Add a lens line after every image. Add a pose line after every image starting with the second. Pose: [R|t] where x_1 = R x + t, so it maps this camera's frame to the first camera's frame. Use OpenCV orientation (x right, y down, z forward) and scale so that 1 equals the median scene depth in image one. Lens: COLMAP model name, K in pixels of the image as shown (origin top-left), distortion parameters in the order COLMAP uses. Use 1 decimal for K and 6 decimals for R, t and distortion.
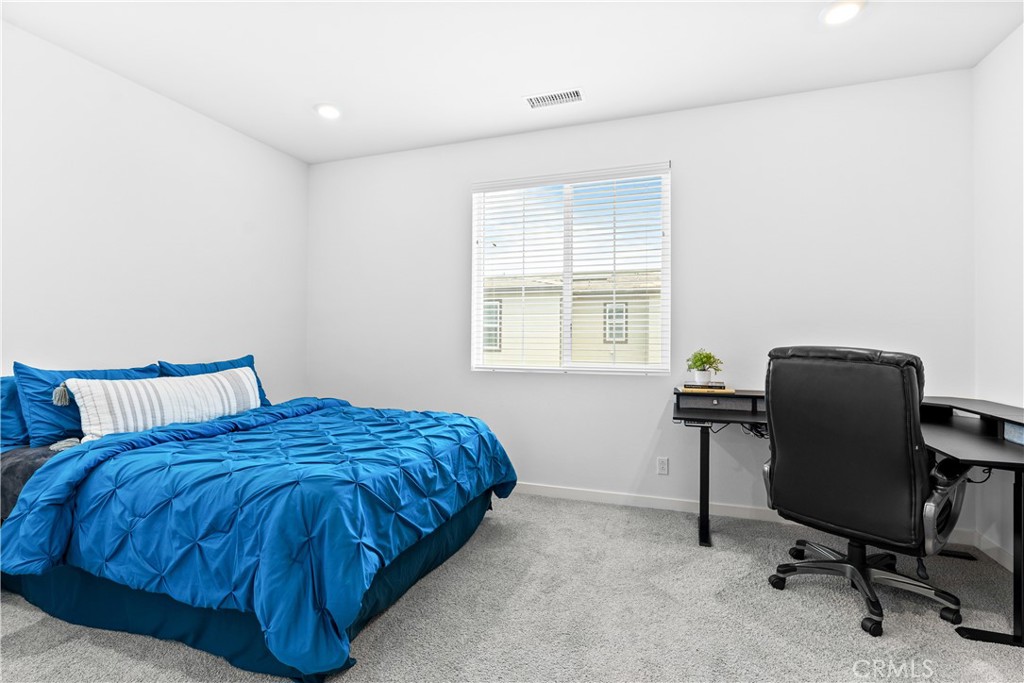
lens RADIAL K [[478.0, 0, 512.0], [0, 478.0, 341.5], [0, 0, 1]] dist [-0.003855, 0.000360]
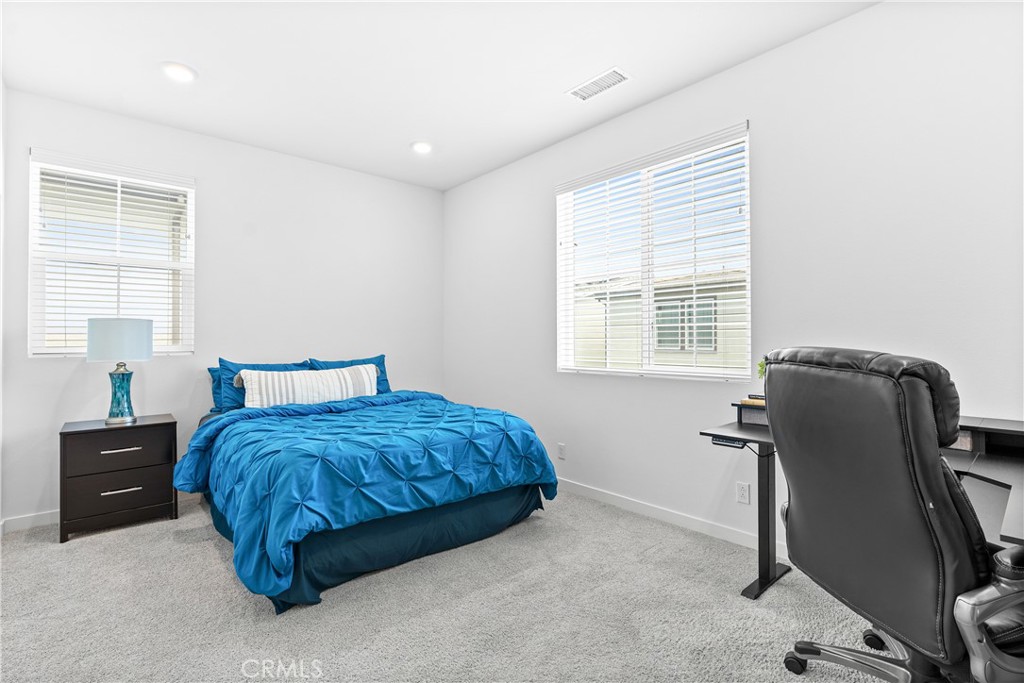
lens RADIAL K [[478.0, 0, 512.0], [0, 478.0, 341.5], [0, 0, 1]] dist [-0.003855, 0.000360]
pose [[0.865444, -0.007109, -0.500955, 0.532637], [0.006250, 0.999975, -0.003393, 0.000935], [0.500967, -0.000194, 0.865466, 0.126572]]
